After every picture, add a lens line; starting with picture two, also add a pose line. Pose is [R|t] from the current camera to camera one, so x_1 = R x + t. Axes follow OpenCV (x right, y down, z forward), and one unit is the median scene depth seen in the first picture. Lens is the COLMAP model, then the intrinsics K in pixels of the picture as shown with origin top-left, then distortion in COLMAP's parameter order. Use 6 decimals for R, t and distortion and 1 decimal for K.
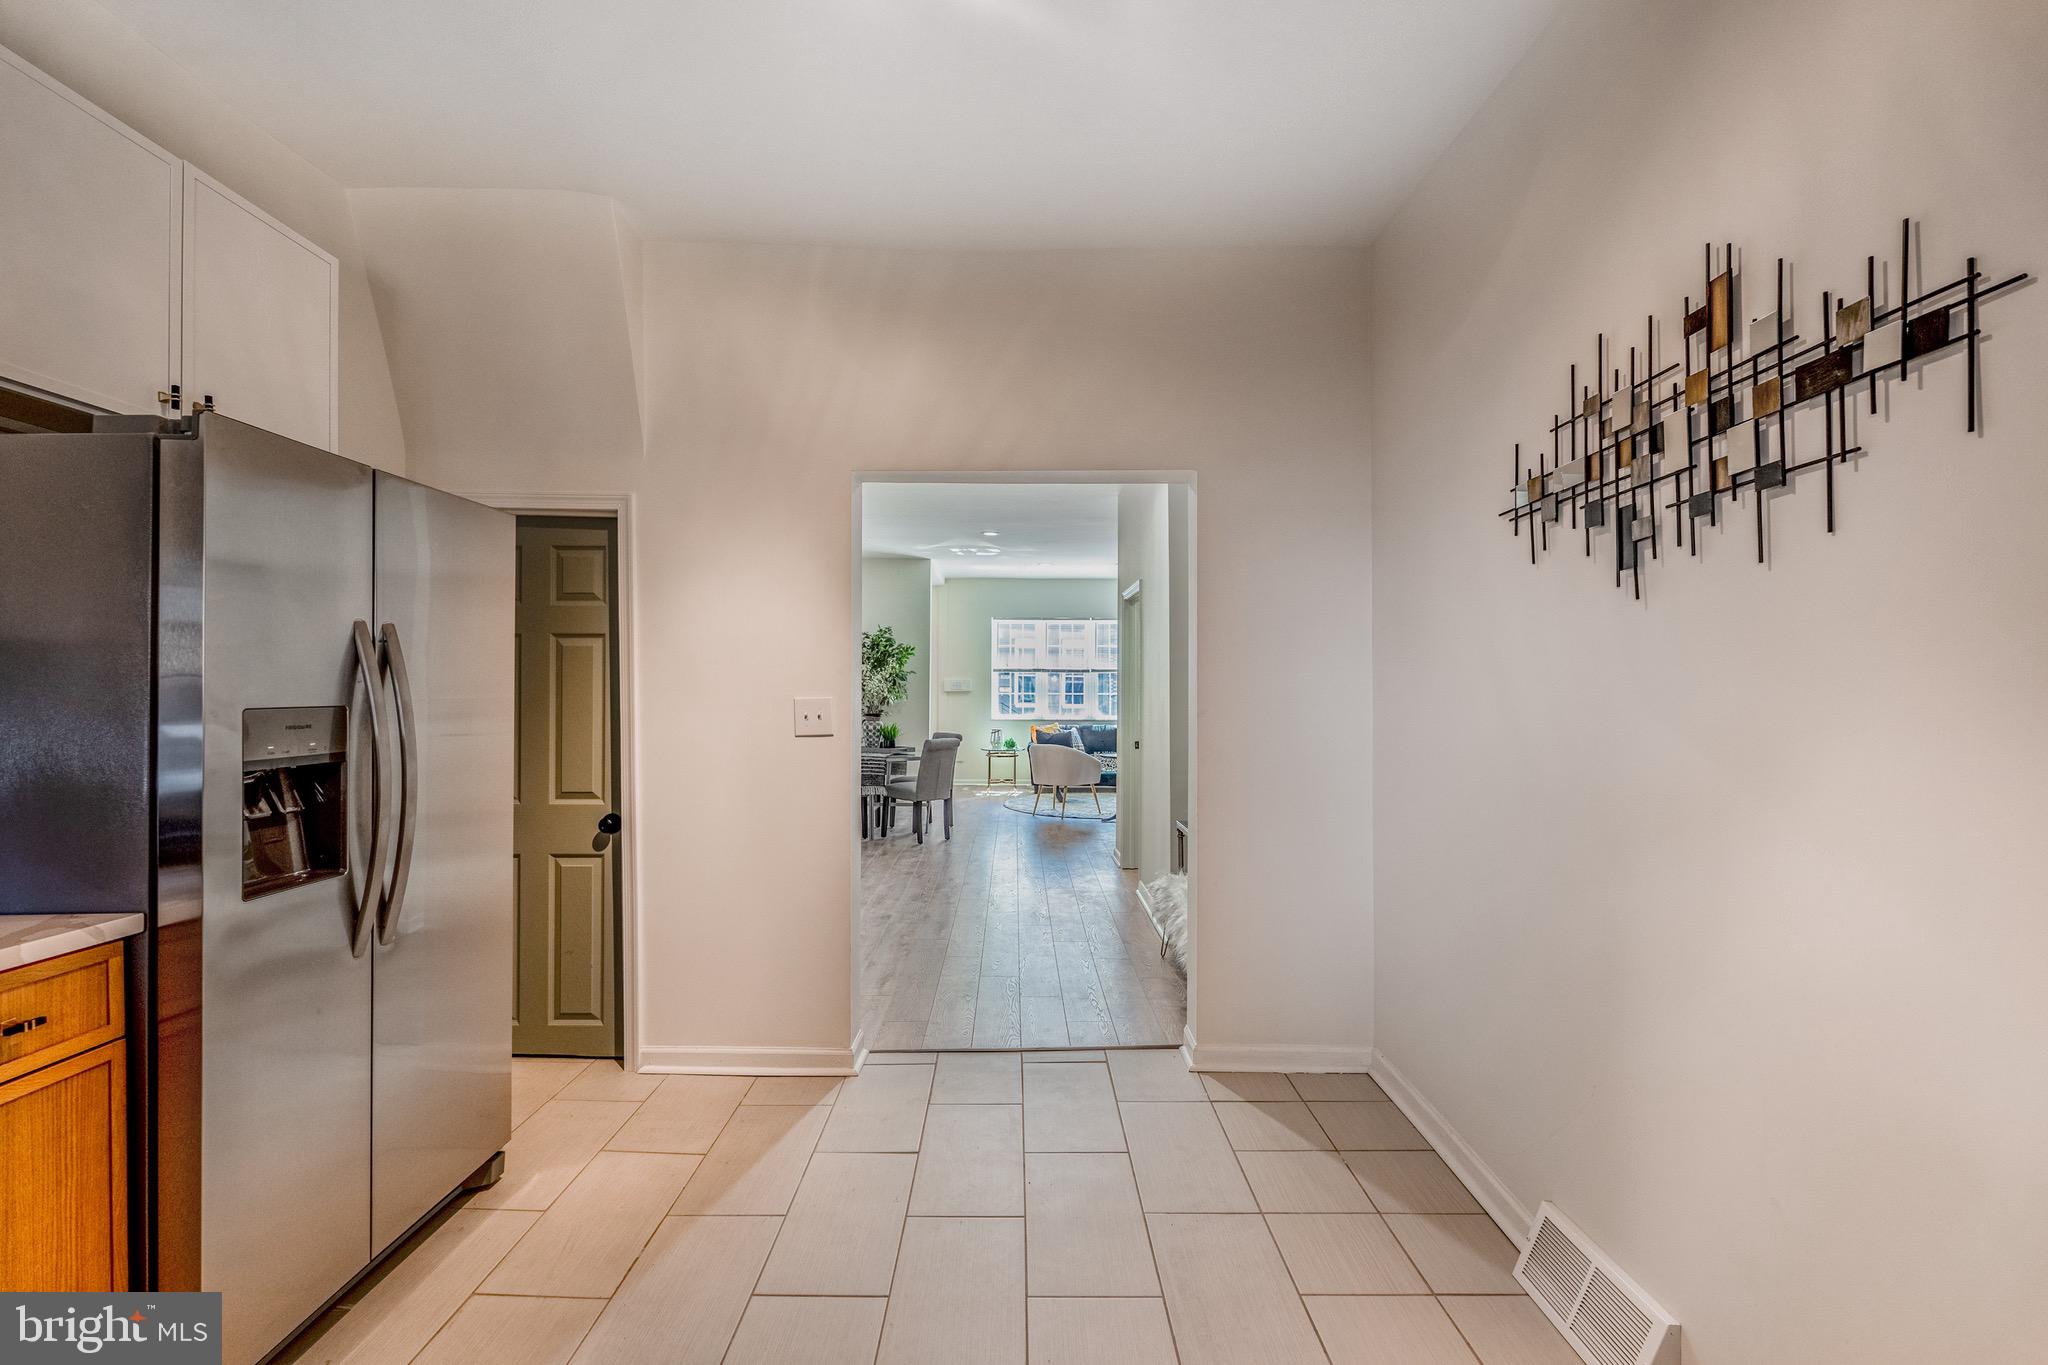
lens RADIAL K [[912.4, 0, 1019.5], [0, 912.4, 680.4], [0, 0, 1]] dist [-0.003342, 0.001493]
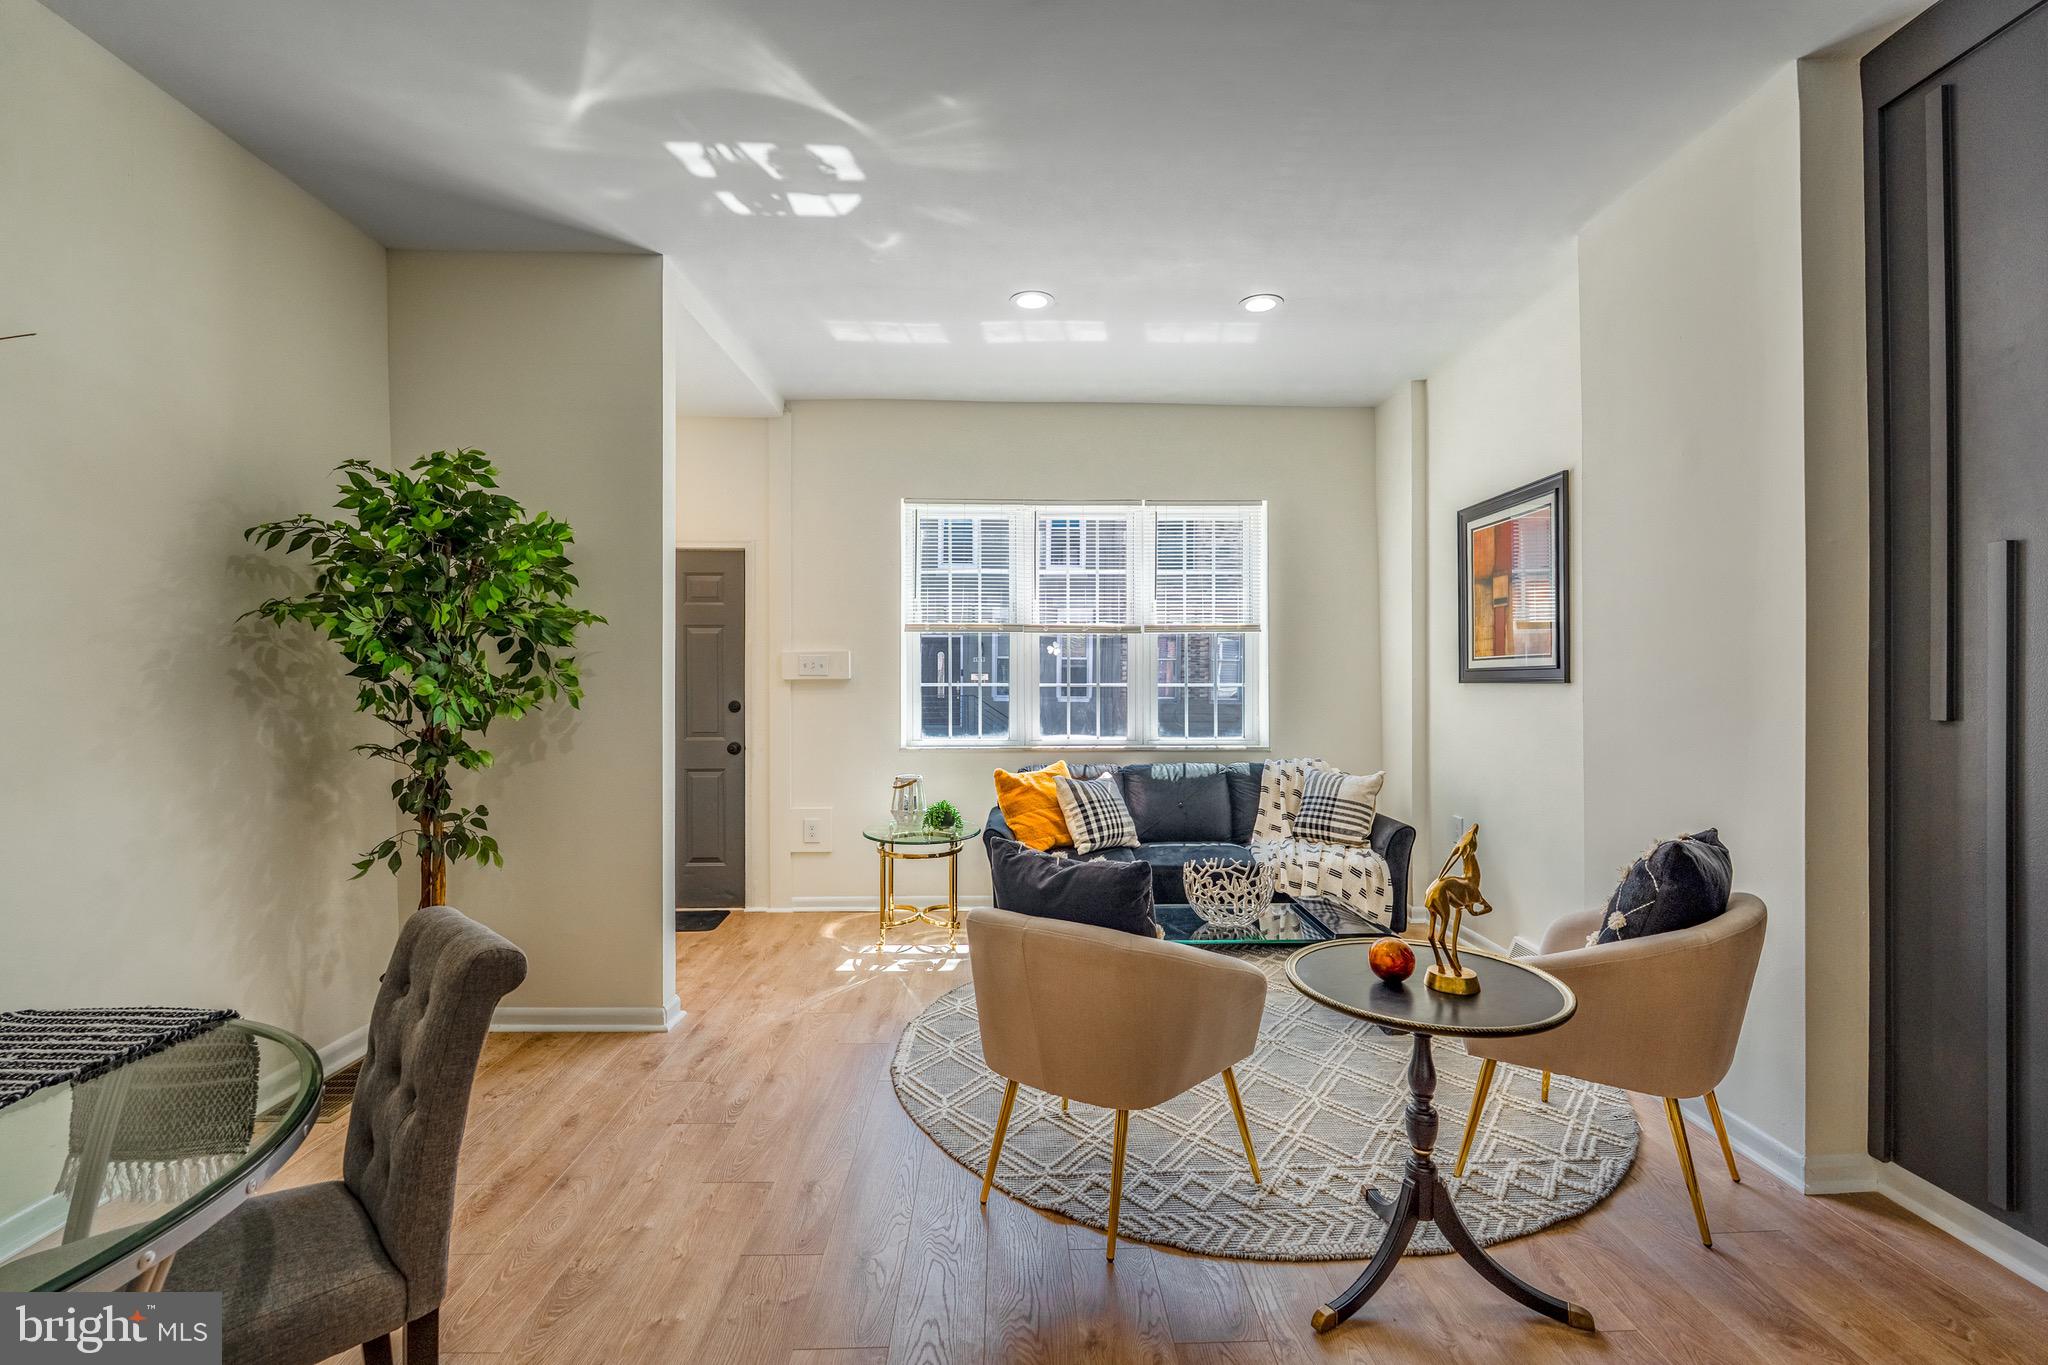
lens RADIAL K [[912.4, 0, 1045.2], [0, 912.4, 683.9], [0, 0, 1]] dist [-0.003342, 0.001493]
pose [[0.999158, -0.004168, 0.040821, 0.024125], [0.003478, 0.999850, 0.016969, 0.009887], [-0.040886, -0.016813, 0.999022, 0.827227]]
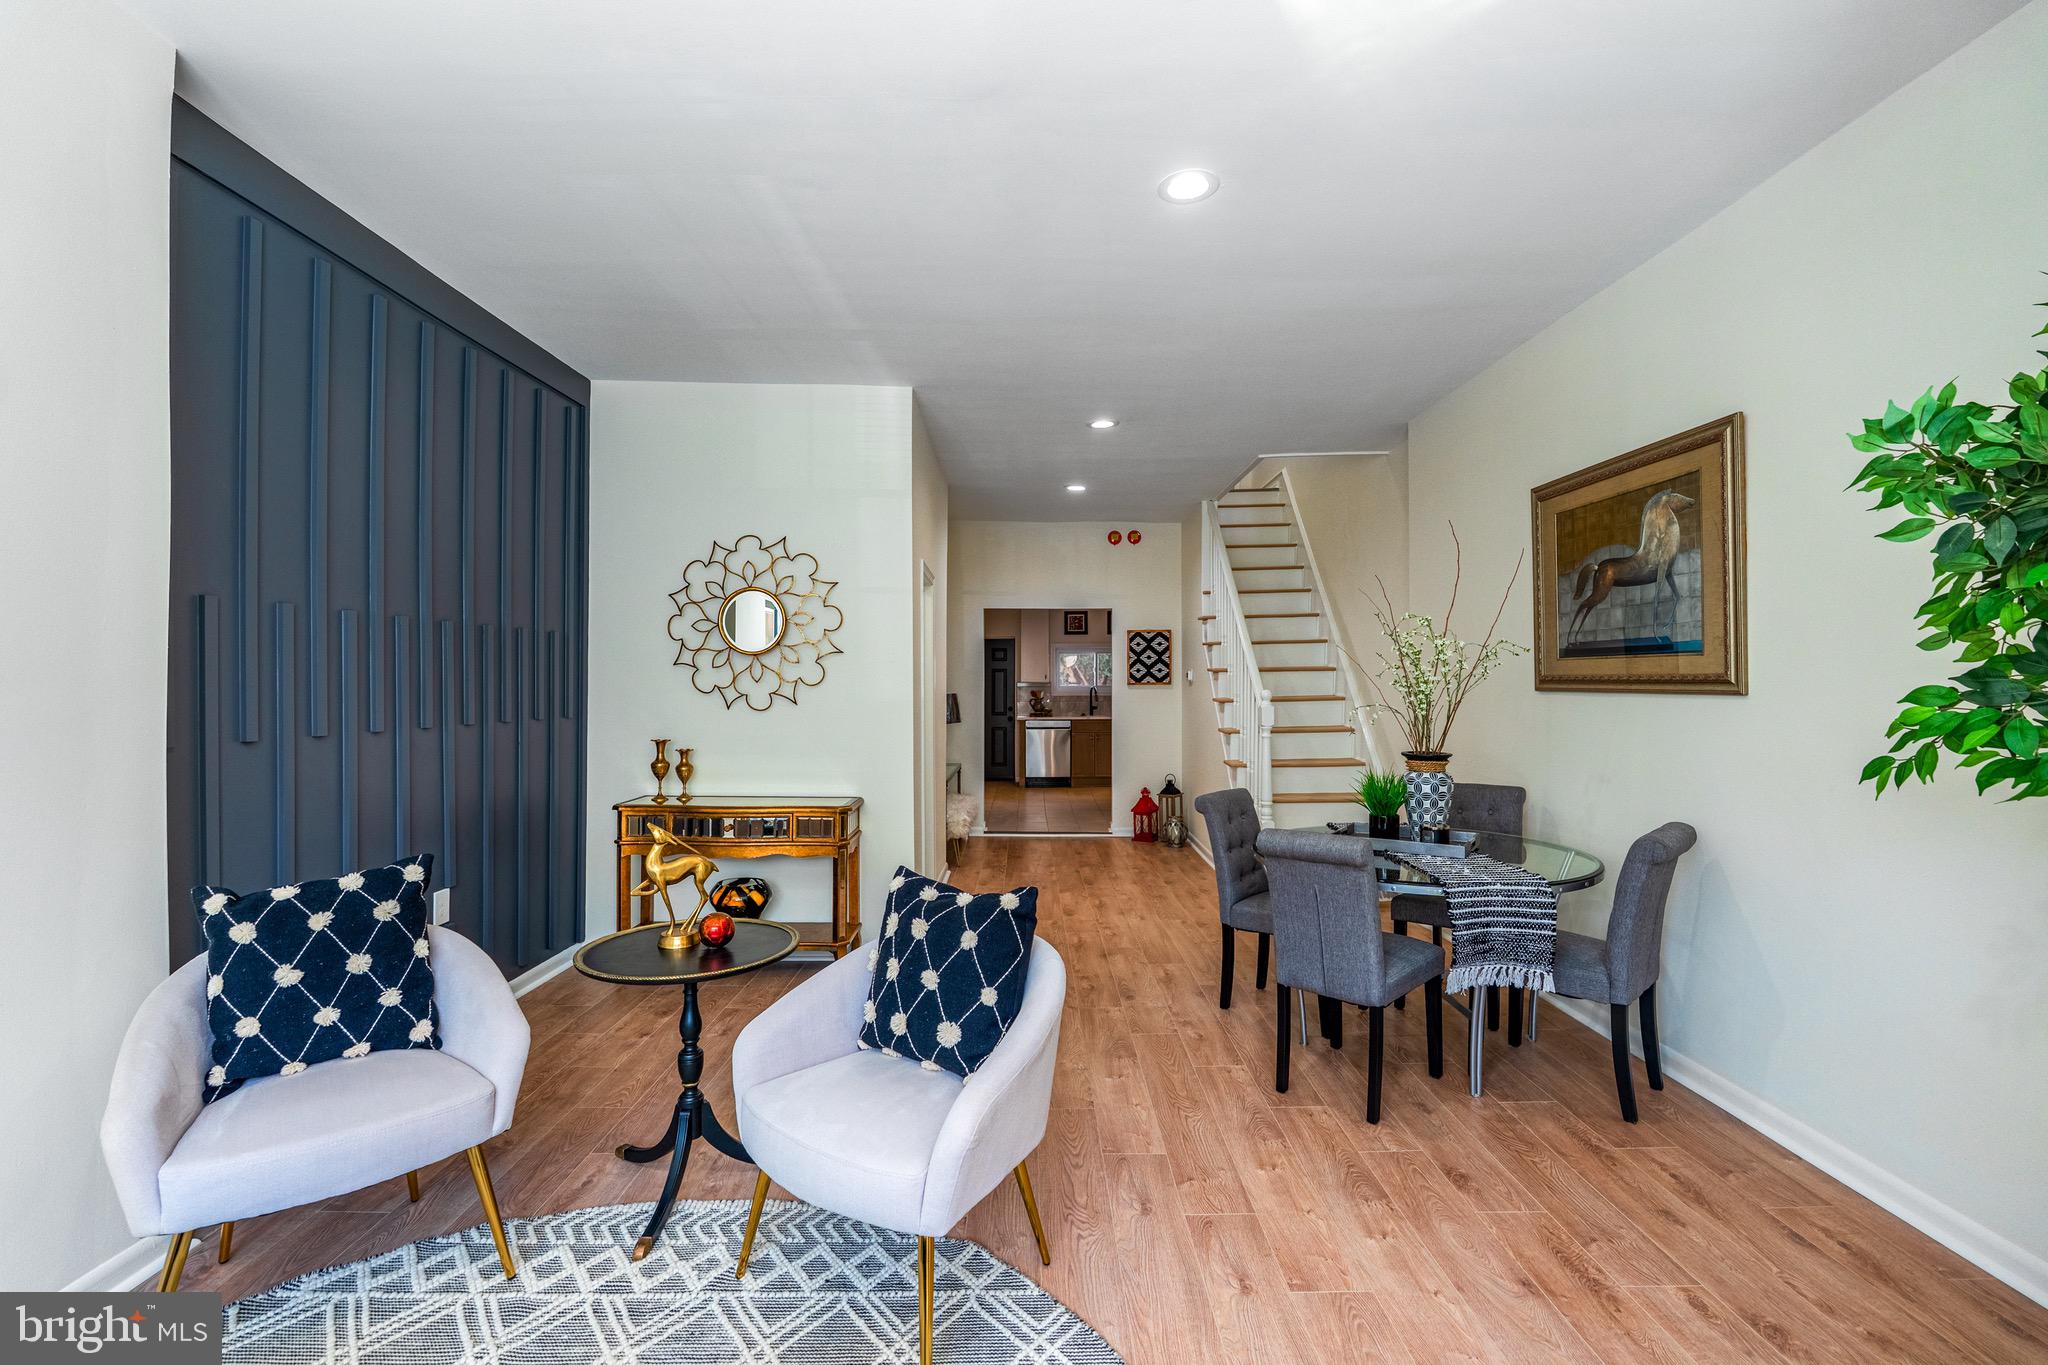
lens RADIAL K [[912.4, 0, 1042.0], [0, 912.4, 685.9], [0, 0, 1]] dist [-0.003342, 0.001493]
pose [[-0.999920, -0.001114, -0.012625, 0.021121], [-0.001004, 0.999961, -0.008721, 0.008522], [0.012634, -0.008708, -0.999882, 1.327339]]
